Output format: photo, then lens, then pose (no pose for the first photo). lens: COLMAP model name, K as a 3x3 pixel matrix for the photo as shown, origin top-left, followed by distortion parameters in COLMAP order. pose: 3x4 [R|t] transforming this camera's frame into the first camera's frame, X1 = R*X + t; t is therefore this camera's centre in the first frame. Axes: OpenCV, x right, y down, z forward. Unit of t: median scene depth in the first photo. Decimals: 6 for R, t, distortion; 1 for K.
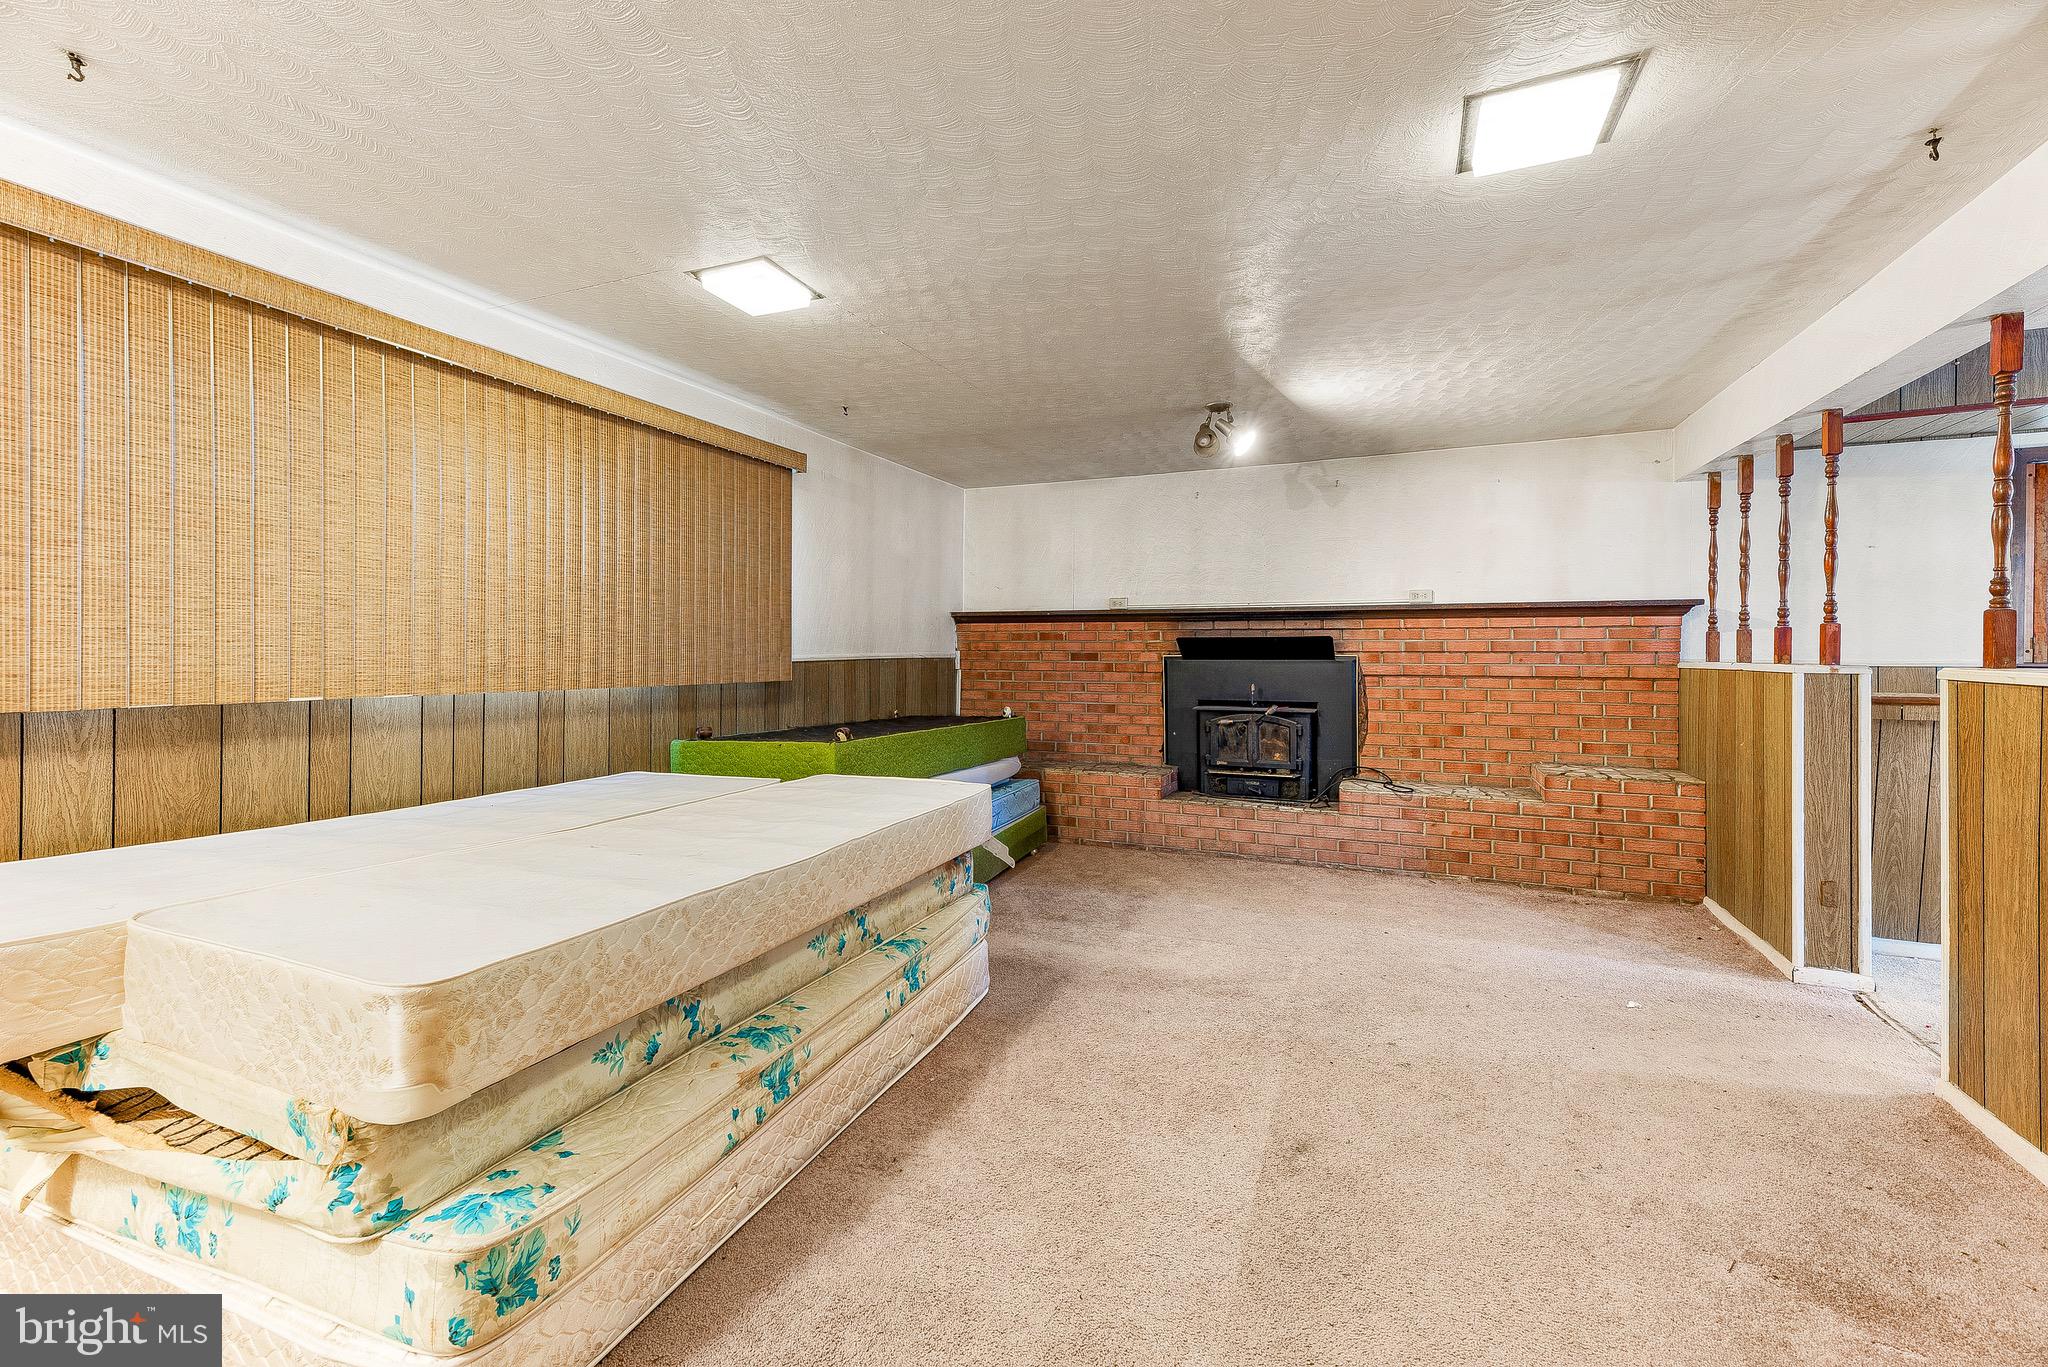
lens RADIAL K [[850.5, 0, 1047.7], [0, 850.5, 659.9], [0, 0, 1]] dist [0.013986, 0.000227]
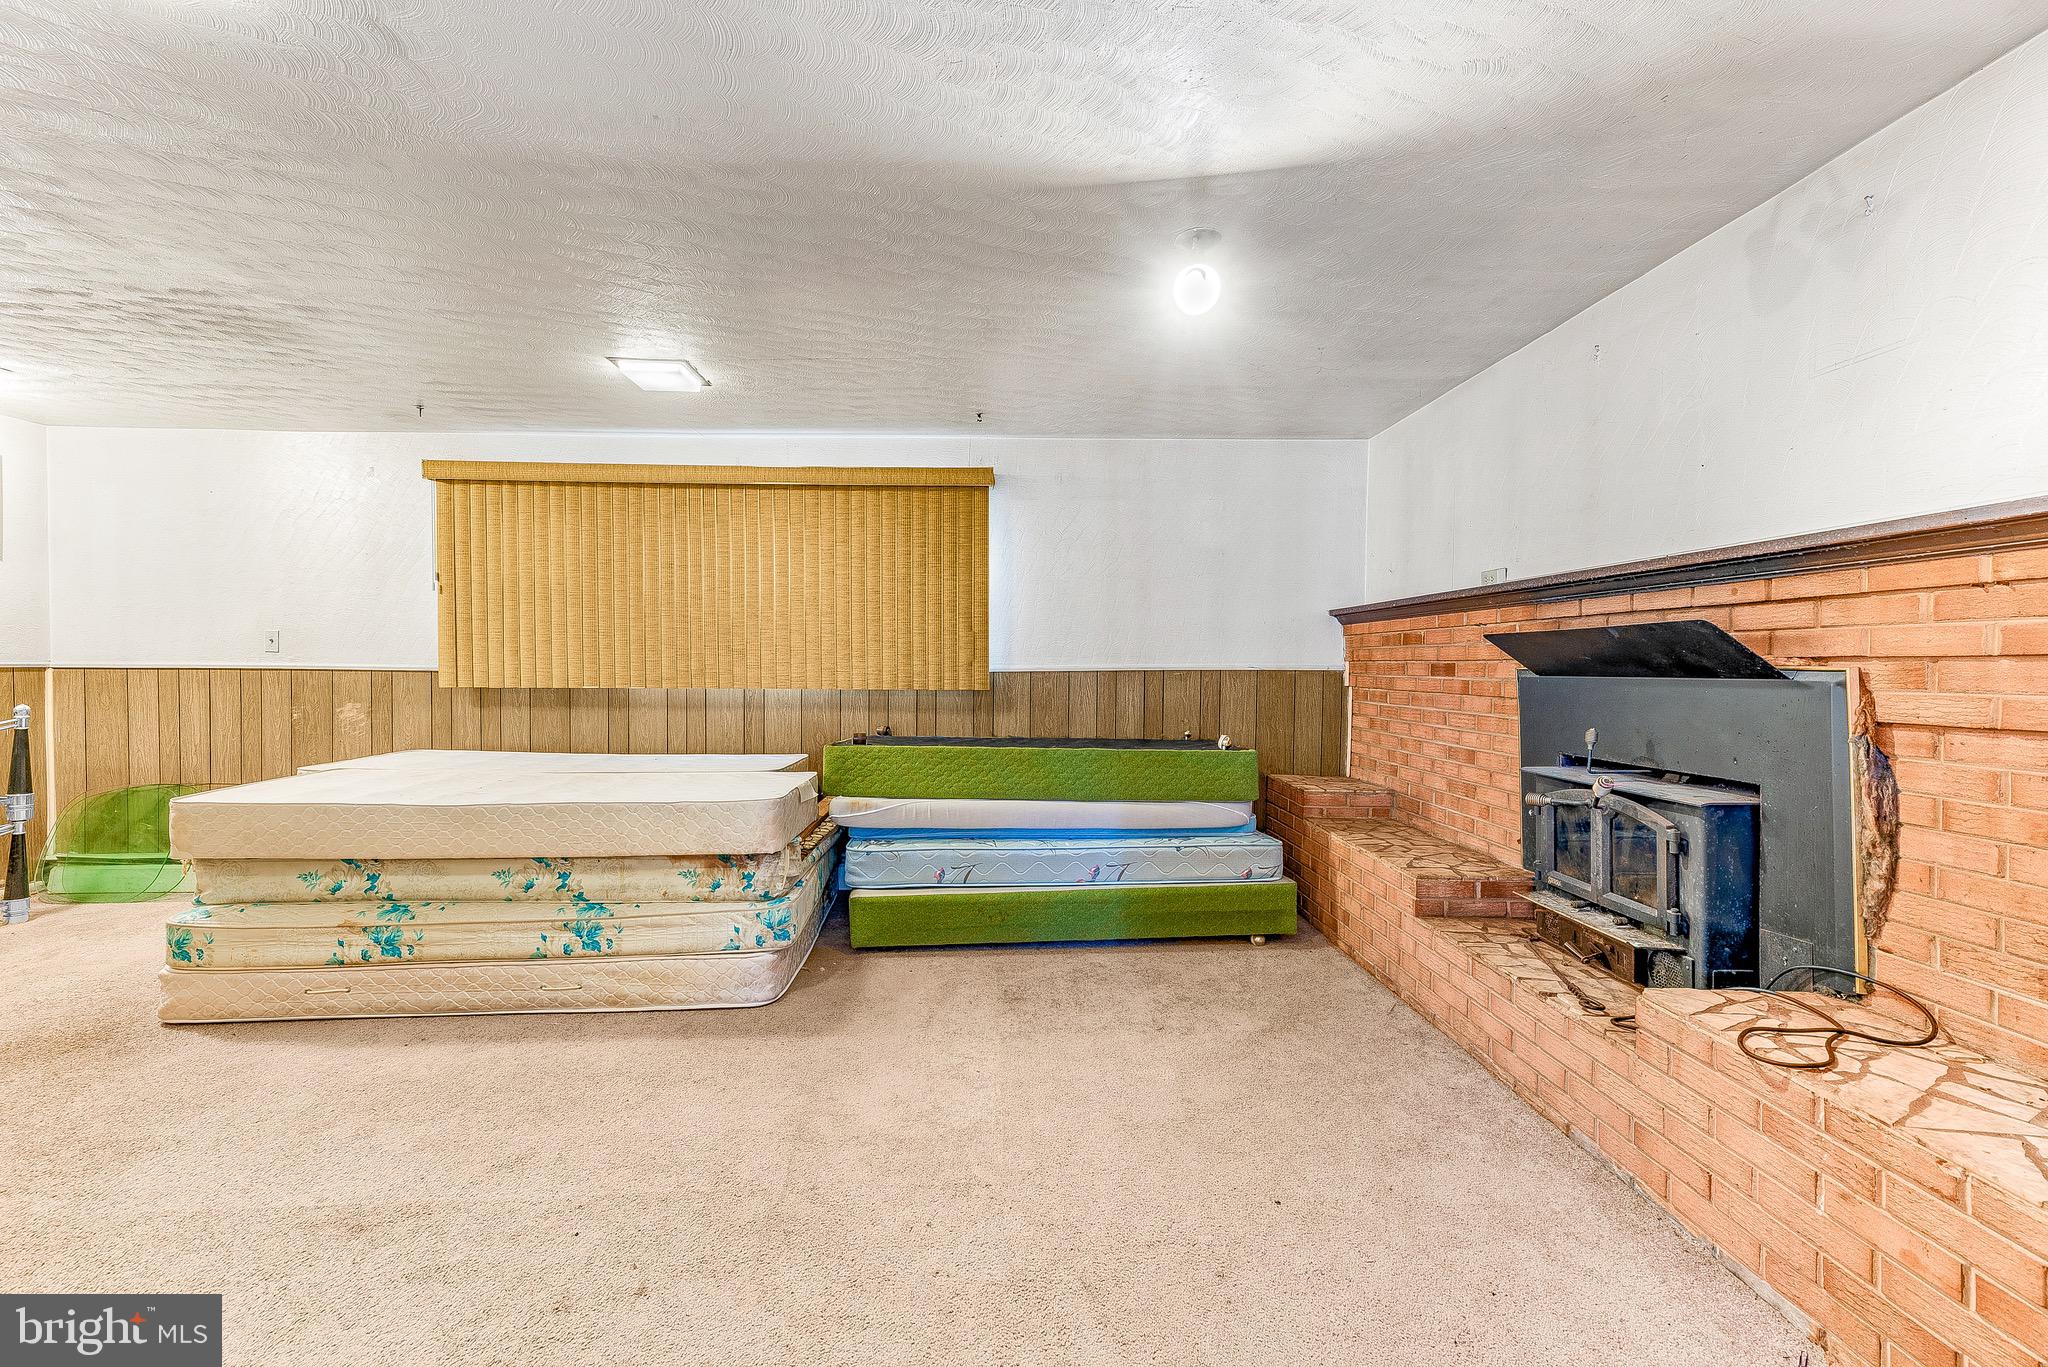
lens RADIAL K [[850.5, 0, 1010.0], [0, 850.5, 680.0], [0, 0, 1]] dist [0.013986, 0.000227]
pose [[0.393230, 0.016316, -0.919295, 0.678034], [-0.009212, 0.999862, 0.013806, -0.002122], [0.919394, 0.003039, 0.393326, 0.634471]]
